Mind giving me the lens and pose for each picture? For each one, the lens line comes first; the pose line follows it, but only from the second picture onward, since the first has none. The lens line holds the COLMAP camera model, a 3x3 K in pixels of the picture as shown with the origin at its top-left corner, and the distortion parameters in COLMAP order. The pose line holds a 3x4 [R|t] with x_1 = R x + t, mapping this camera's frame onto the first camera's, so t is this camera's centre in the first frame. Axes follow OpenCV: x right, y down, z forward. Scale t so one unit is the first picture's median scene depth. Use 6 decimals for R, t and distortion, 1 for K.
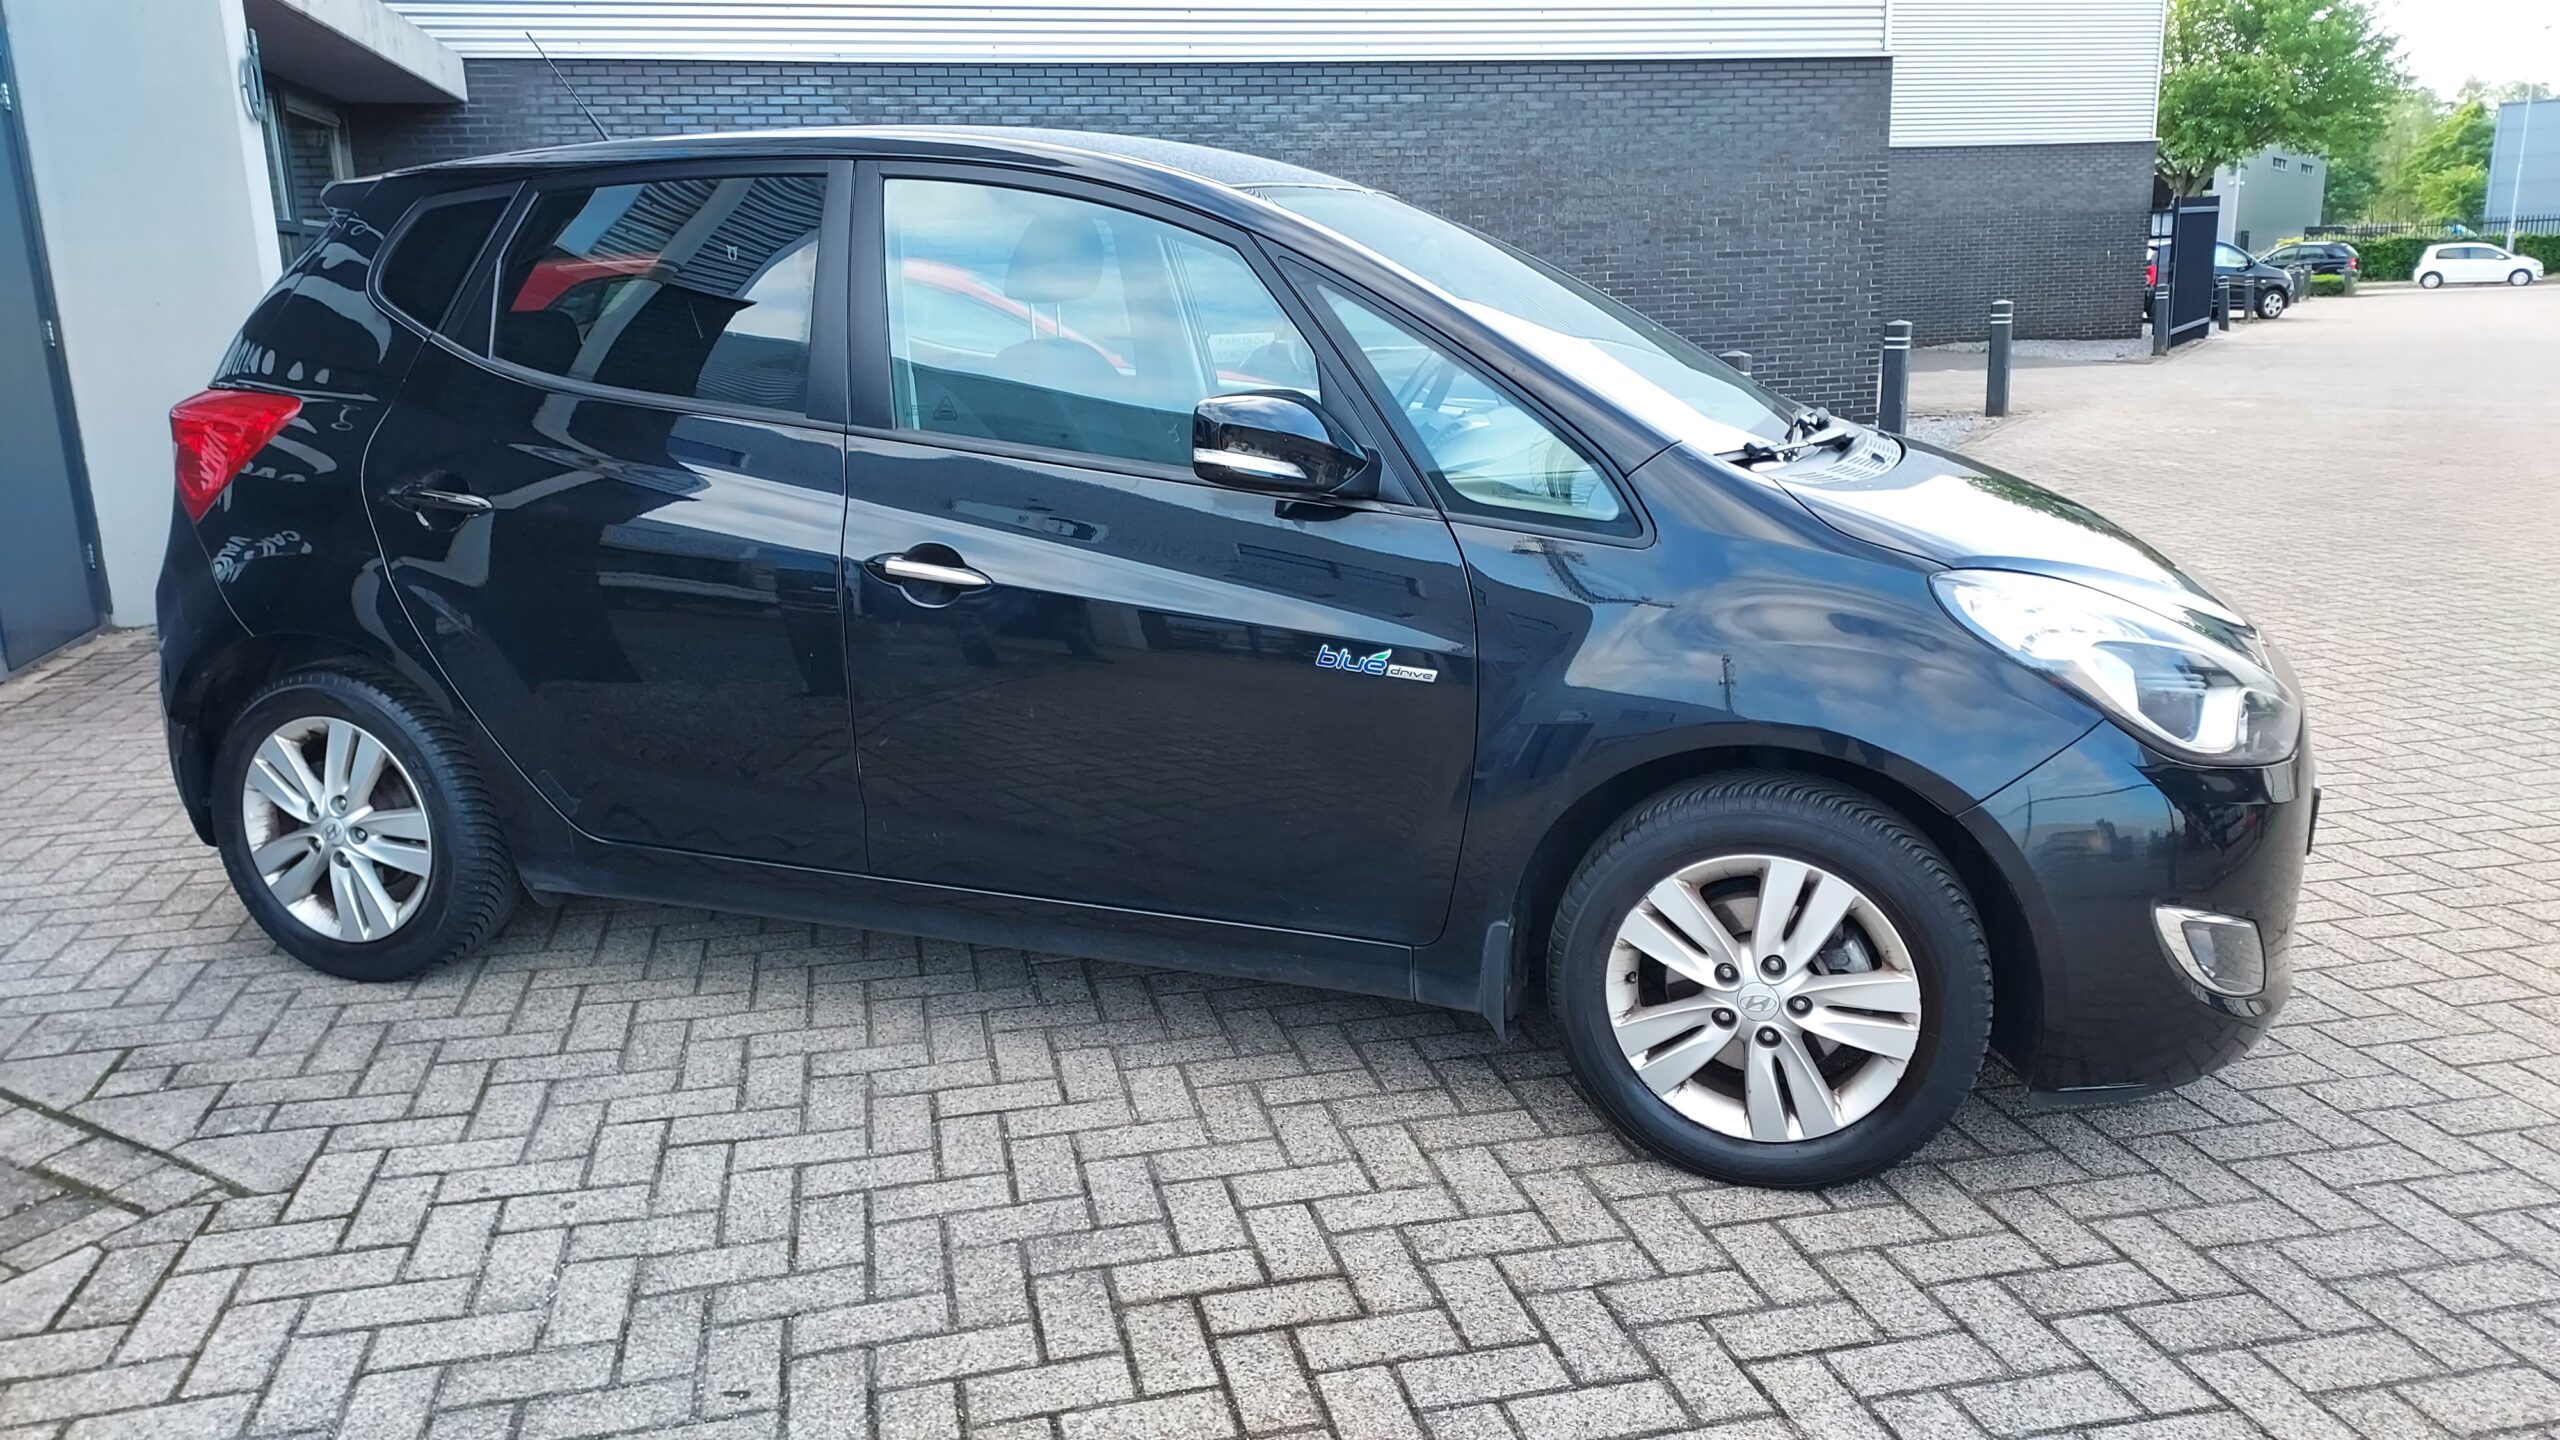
lens RADIAL K [[1855.7, 0, 1235.8], [0, 1855.7, 720.3], [0, 0, 1]] dist [0.094258, -0.134883]
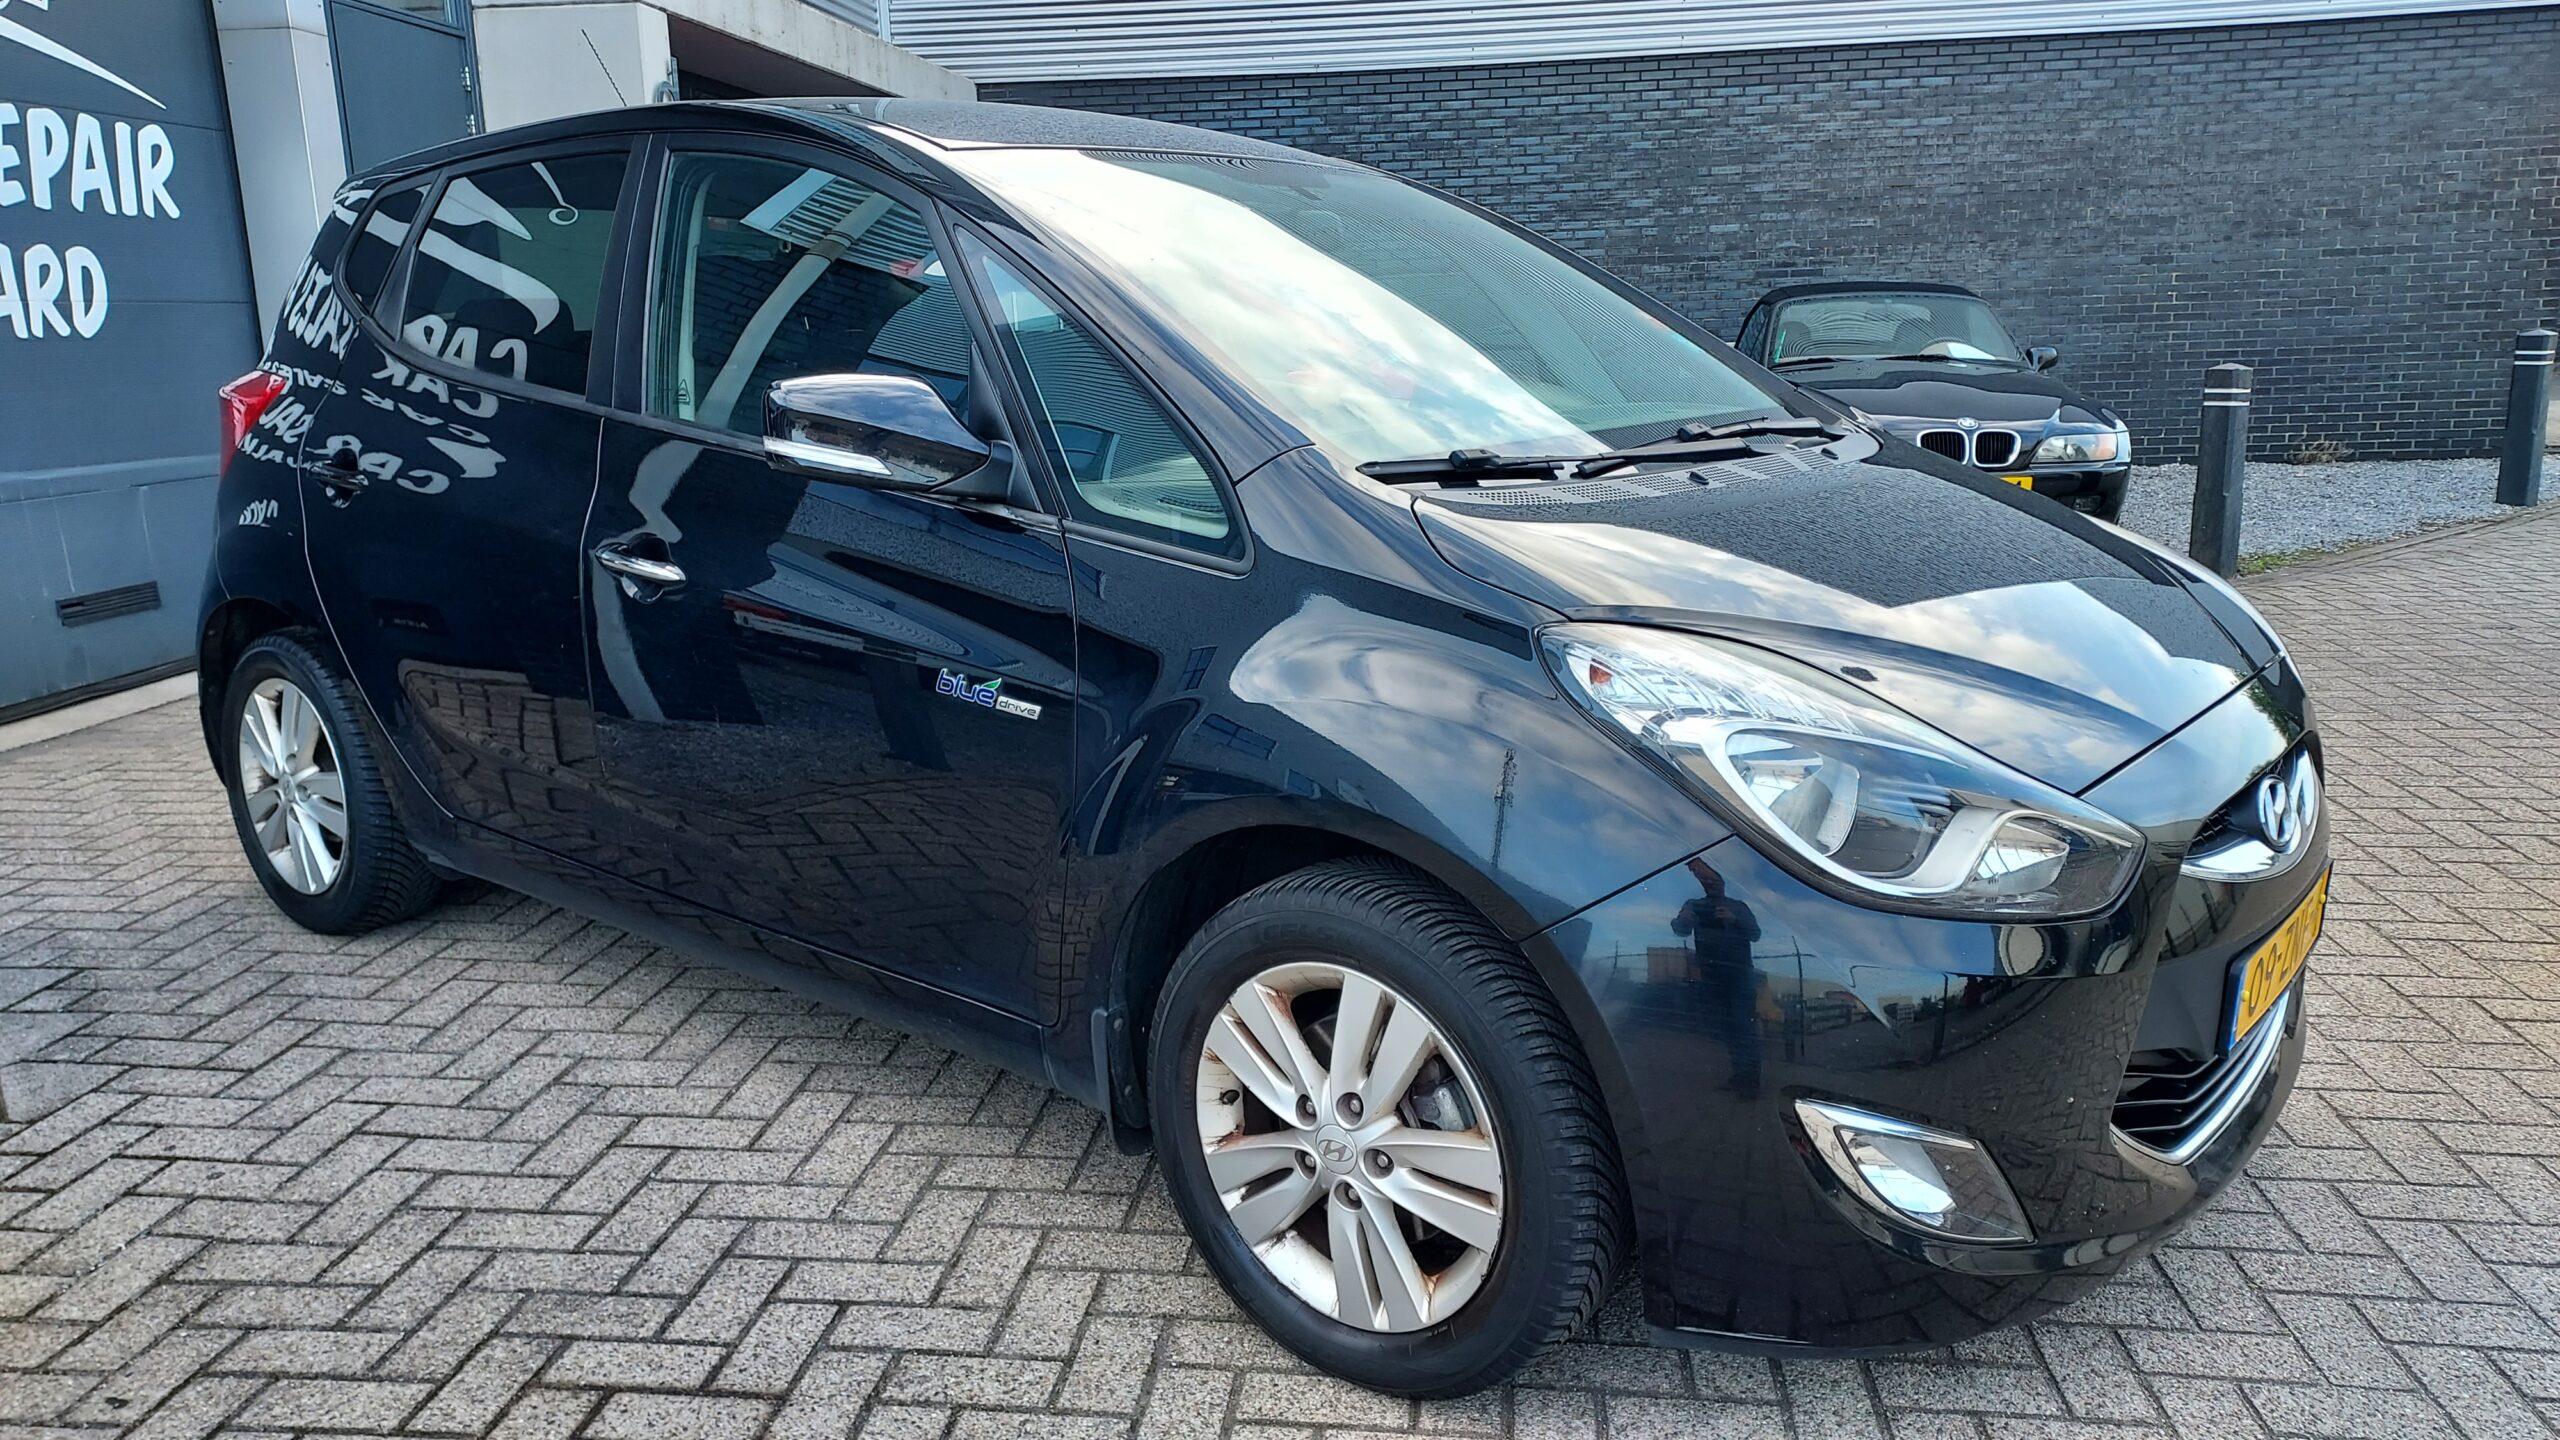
lens RADIAL K [[1855.7, 0, 1235.8], [0, 1855.7, 720.3], [0, 0, 1]] dist [0.094258, -0.134883]
pose [[0.939412, 0.073420, -0.334835, 0.395733], [-0.076452, 0.997065, 0.004134, -0.025391], [0.334156, 0.021715, 0.942268, 0.189059]]
